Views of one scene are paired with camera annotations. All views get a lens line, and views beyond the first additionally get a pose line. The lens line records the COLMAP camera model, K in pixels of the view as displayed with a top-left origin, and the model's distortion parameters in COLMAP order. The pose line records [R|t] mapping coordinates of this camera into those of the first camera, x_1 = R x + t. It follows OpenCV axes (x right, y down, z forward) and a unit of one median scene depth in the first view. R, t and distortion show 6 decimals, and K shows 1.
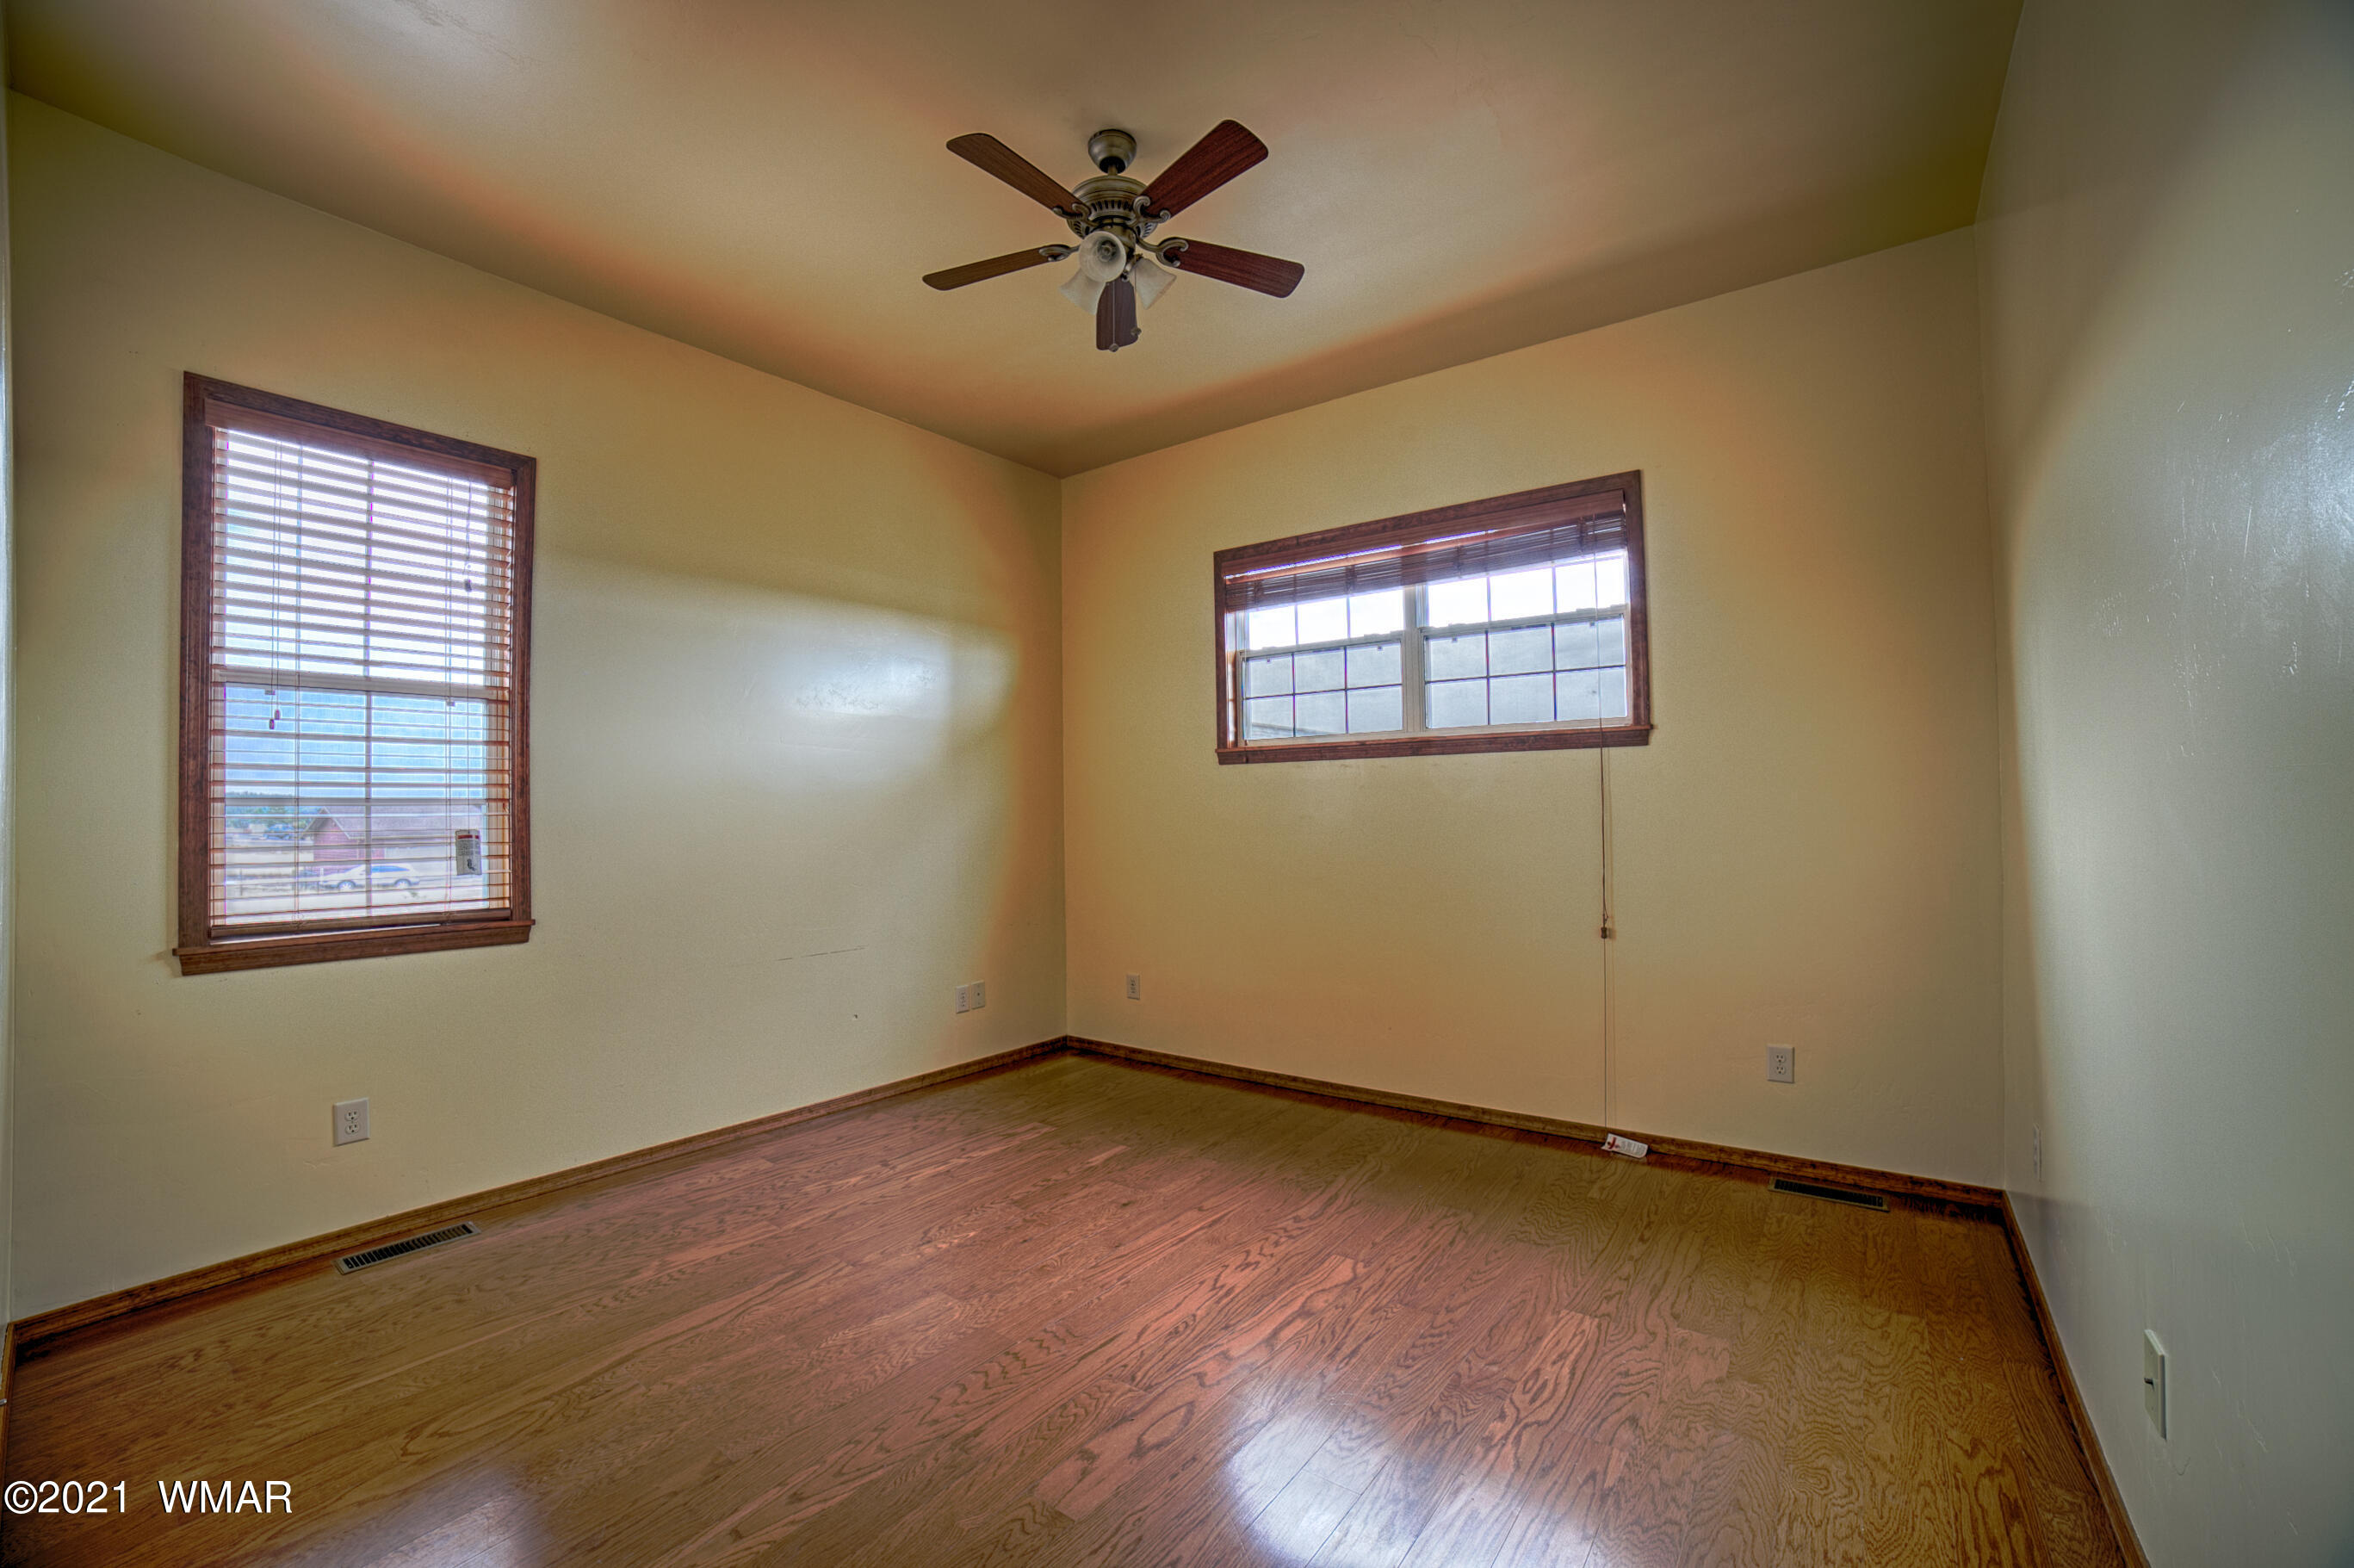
lens RADIAL K [[955.9, 0, 1183.1], [0, 955.9, 801.2], [0, 0, 1]] dist [-0.116799, 0.043417]
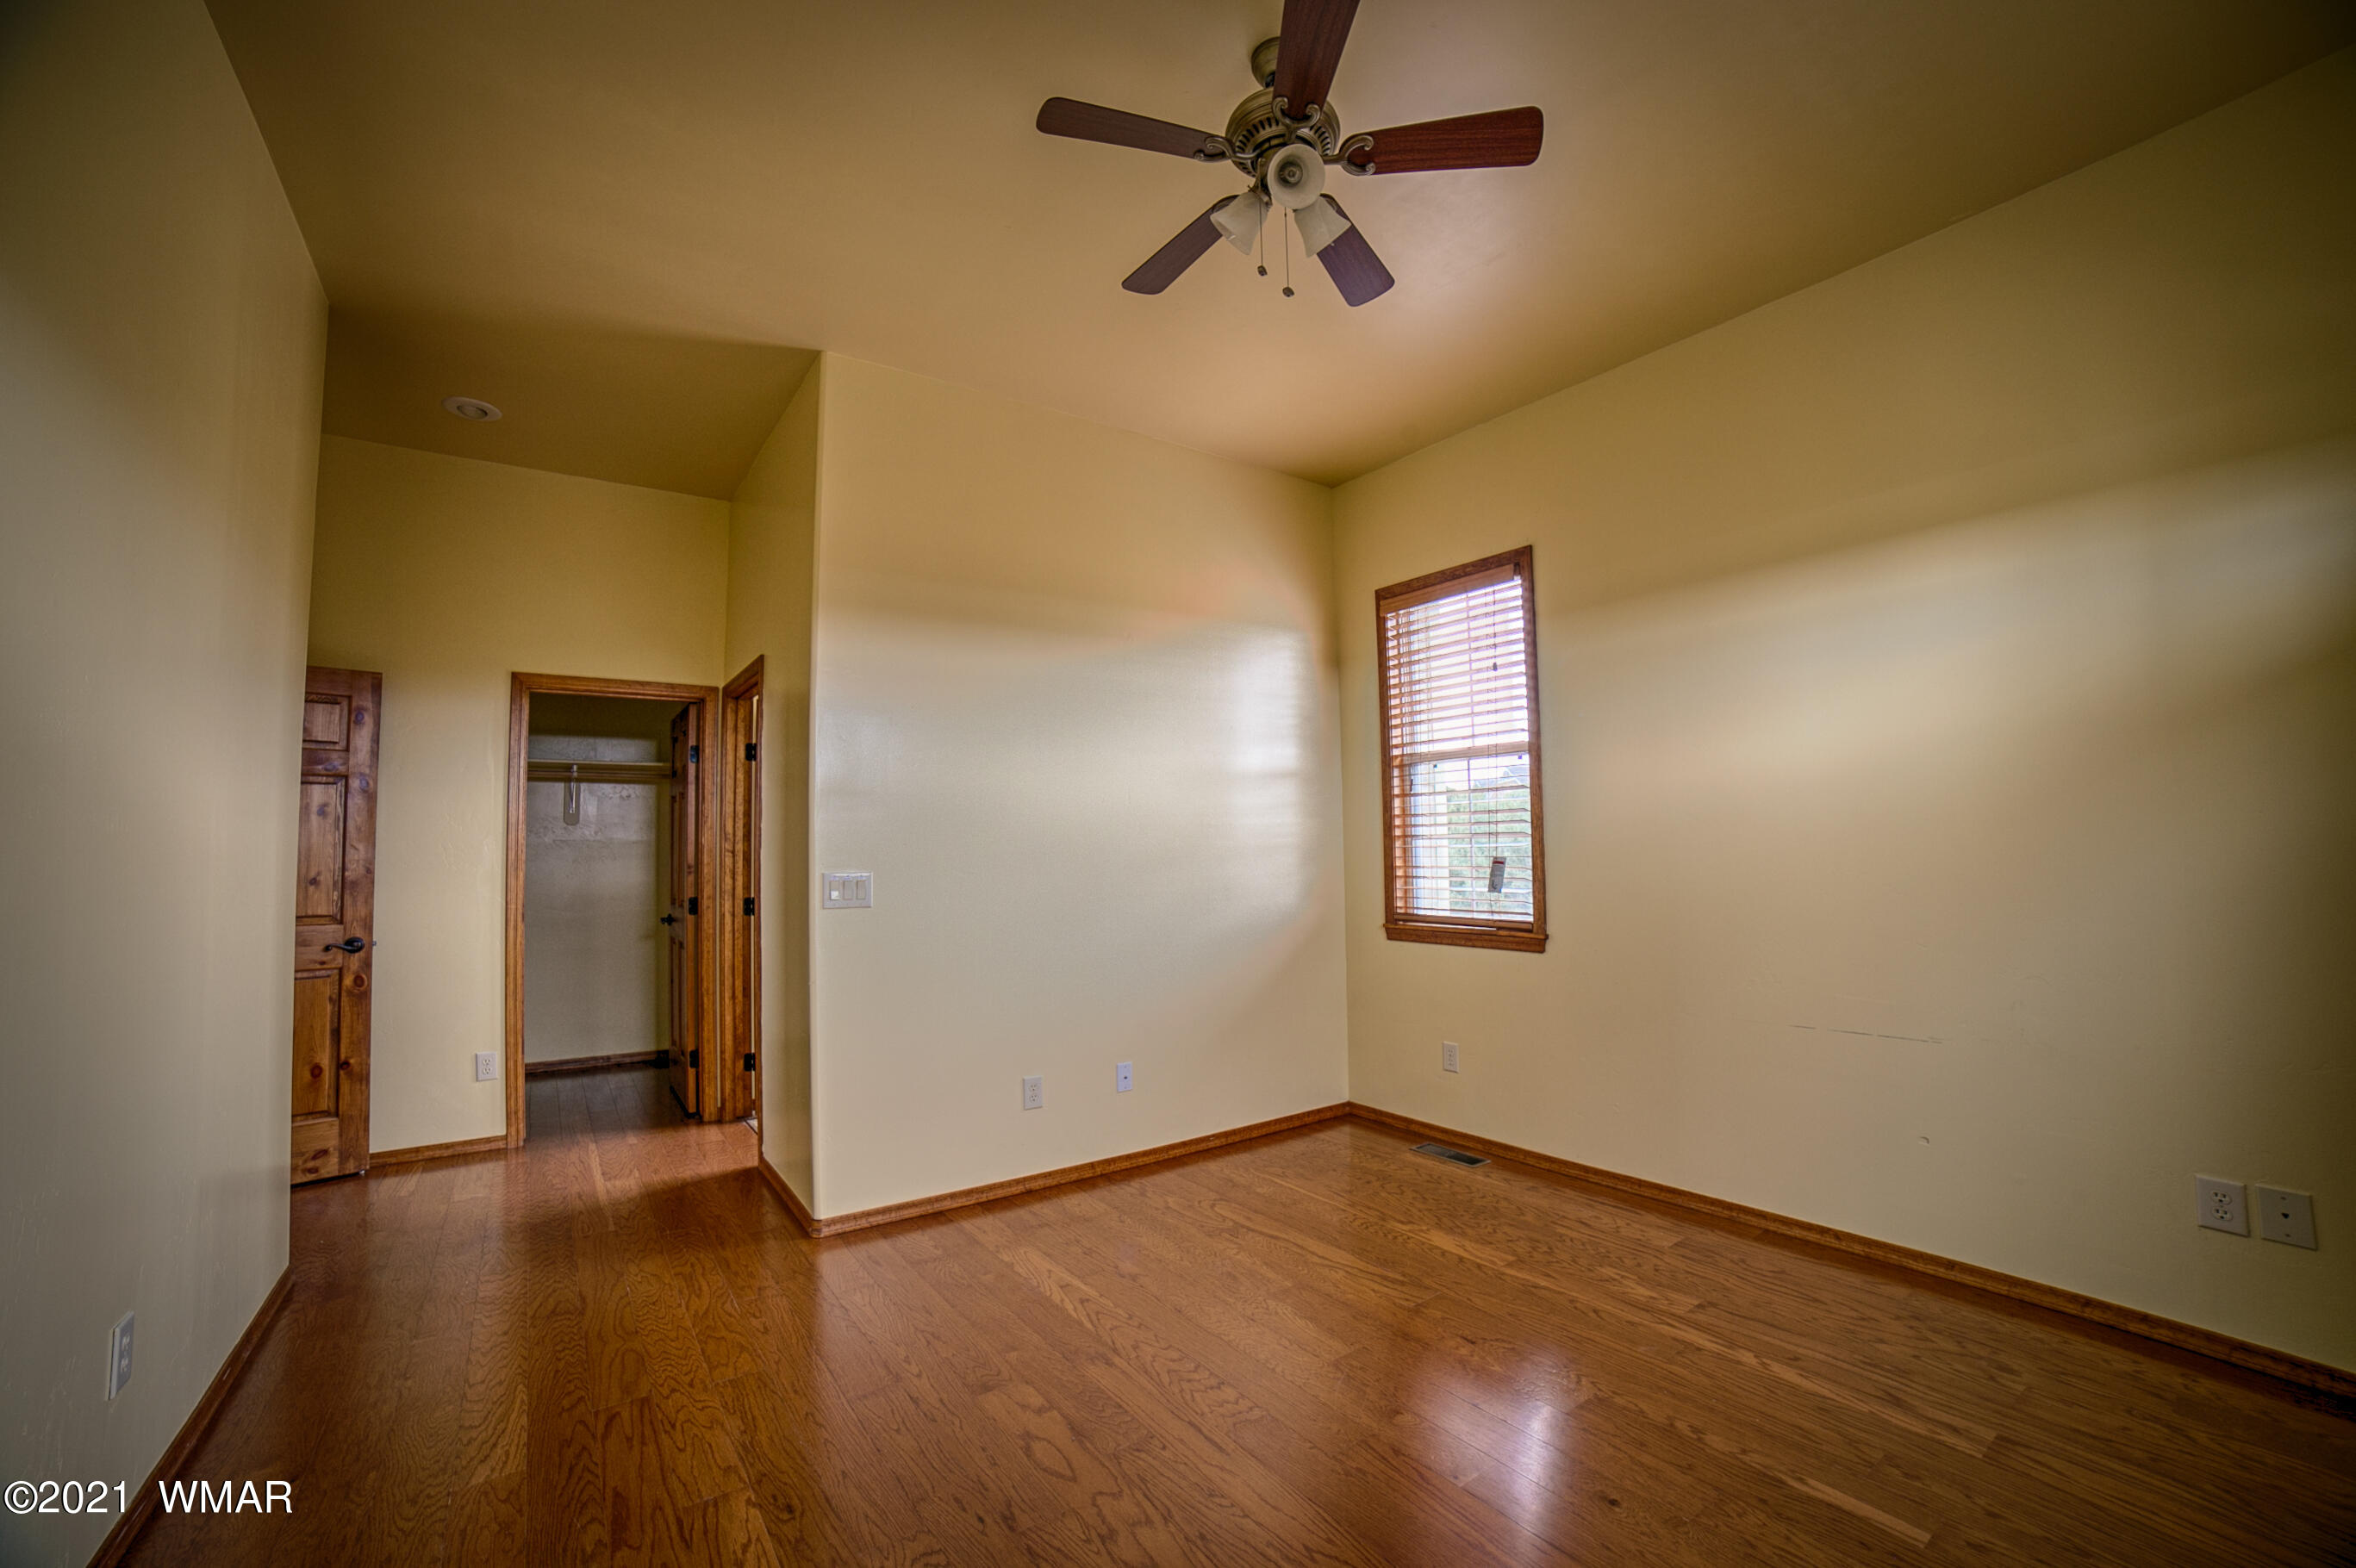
lens RADIAL K [[956.6, 0, 1184.1], [0, 956.6, 801.2], [0, 0, 1]] dist [-0.116799, 0.043417]
pose [[-0.310750, -0.033264, -0.949910, 0.582632], [0.028270, 0.998622, -0.044218, -0.000535], [0.950071, -0.040594, -0.309381, 0.935452]]
